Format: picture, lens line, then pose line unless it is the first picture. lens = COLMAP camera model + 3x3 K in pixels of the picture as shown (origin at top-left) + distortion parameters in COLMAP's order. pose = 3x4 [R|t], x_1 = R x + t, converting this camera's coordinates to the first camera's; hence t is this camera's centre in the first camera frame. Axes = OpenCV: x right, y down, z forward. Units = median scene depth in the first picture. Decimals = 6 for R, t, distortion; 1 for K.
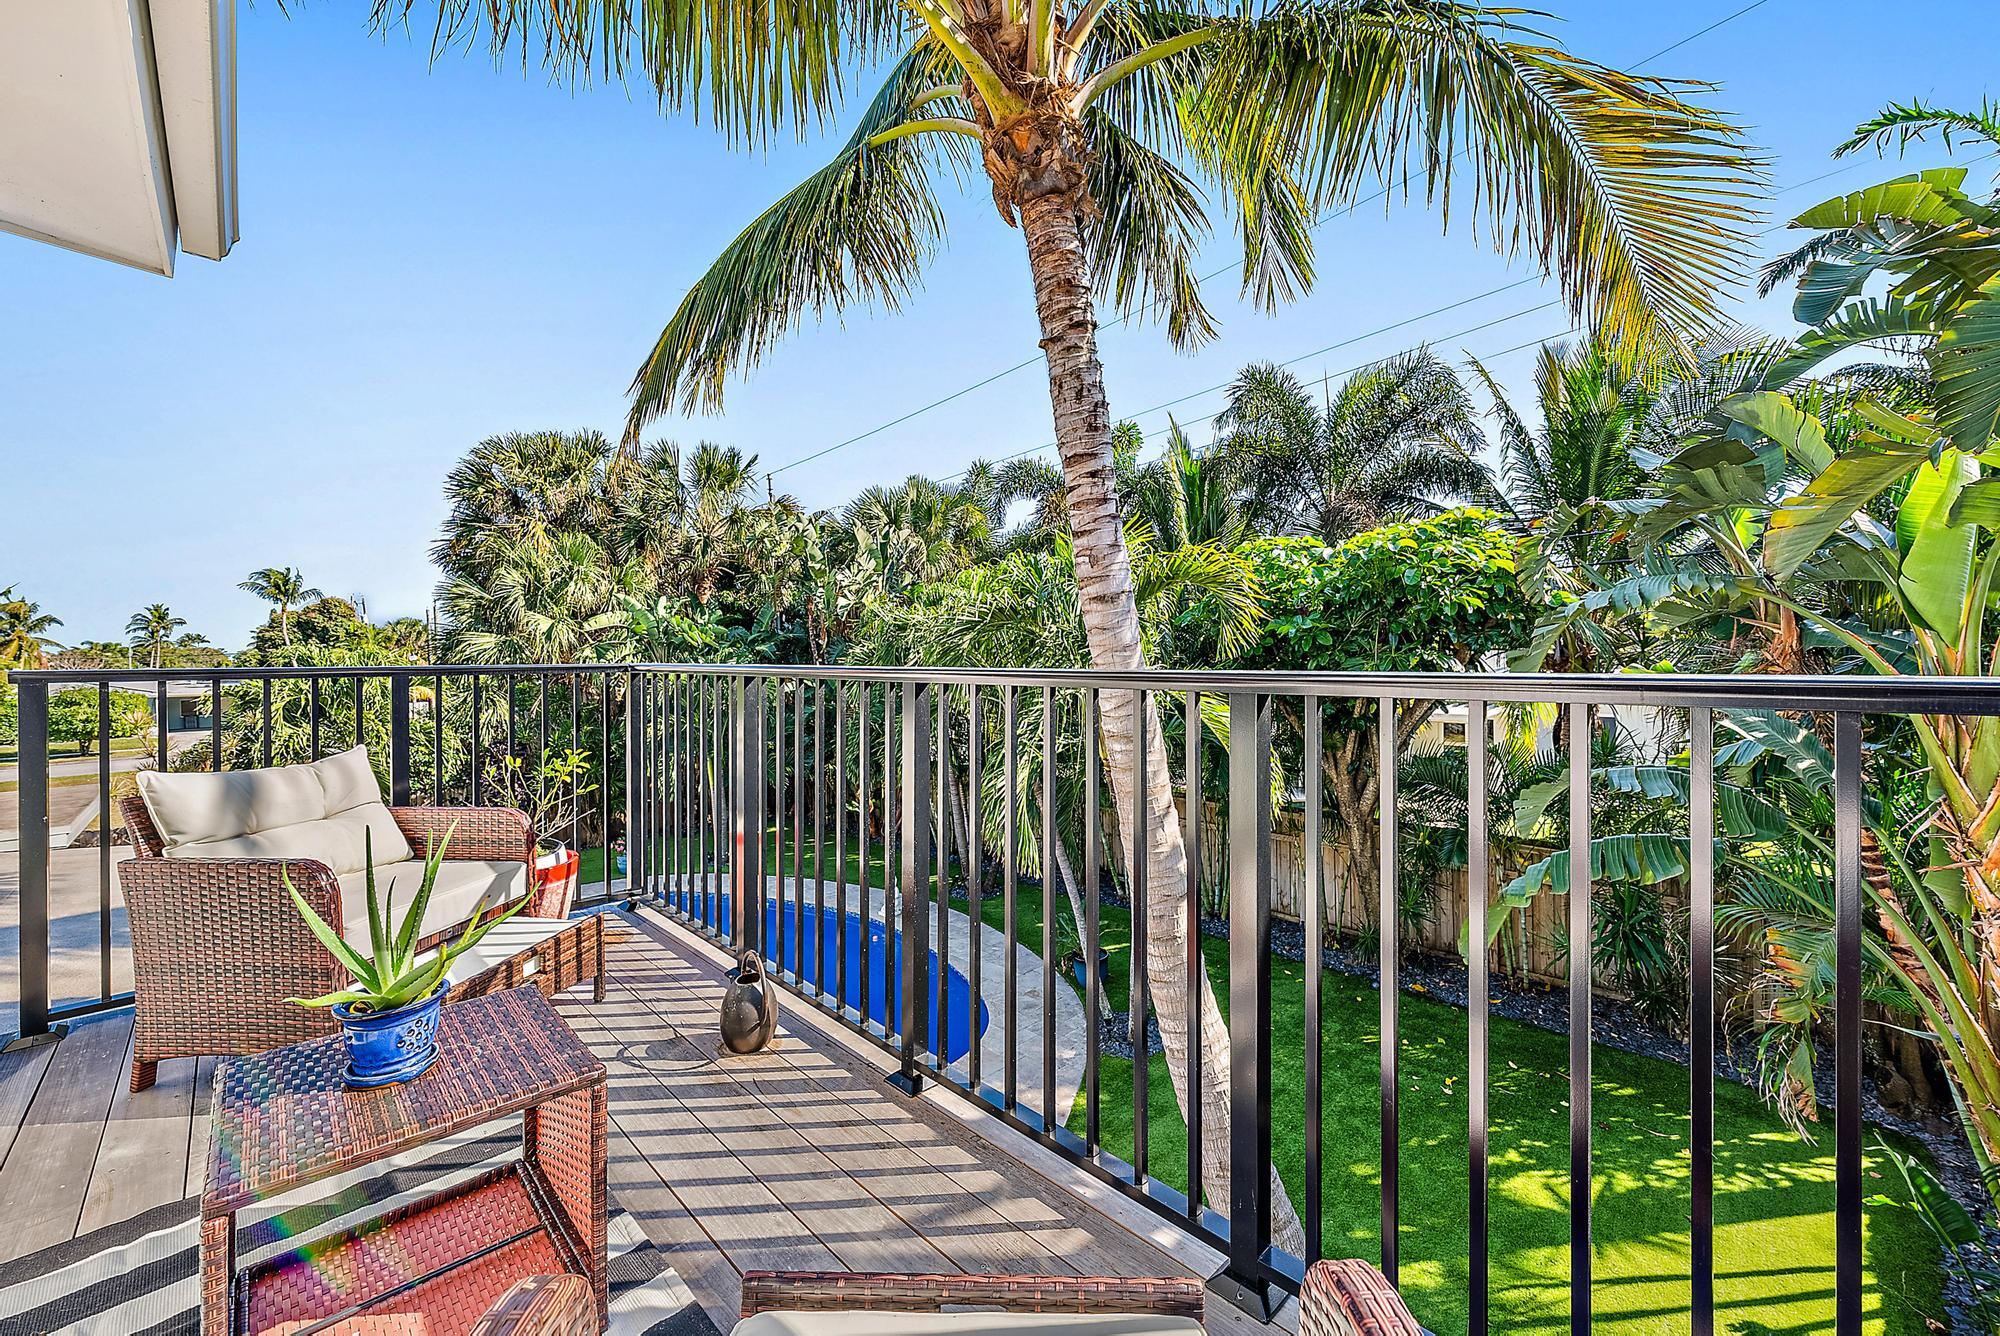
lens RADIAL K [[782.0, 0, 1001.8], [0, 782.0, 658.1], [0, 0, 1]] dist [-0.002157, 0.000381]
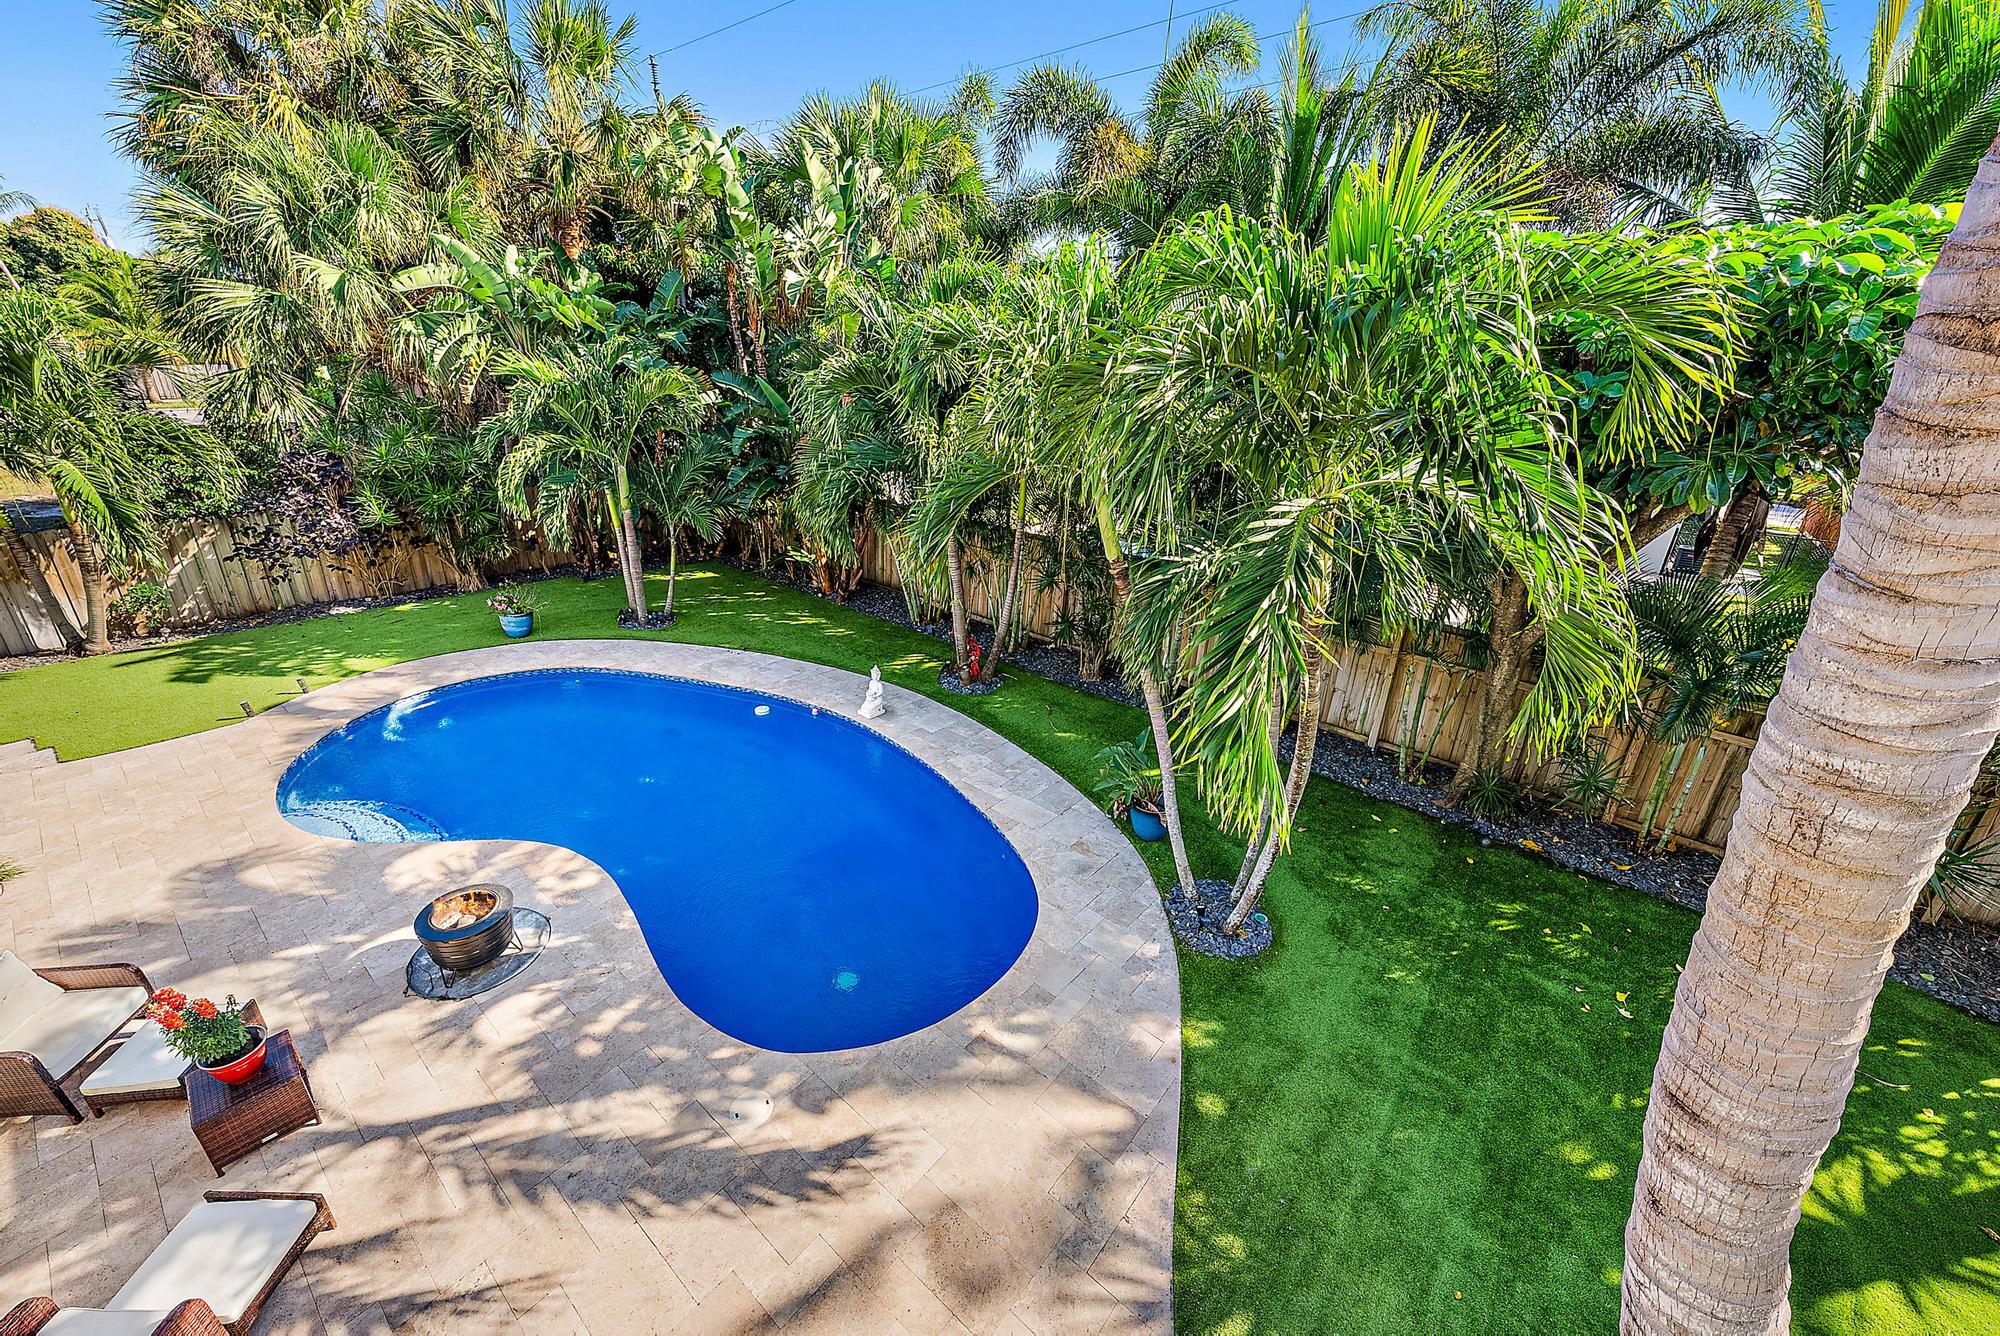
lens RADIAL K [[782.0, 0, 1001.8], [0, 782.0, 658.1], [0, 0, 1]] dist [-0.002157, 0.000381]
pose [[0.992533, 0.028312, 0.118645, -0.075044], [-0.069222, 0.931624, 0.356770, -0.014966], [-0.100431, -0.362319, 0.926628, 0.185114]]
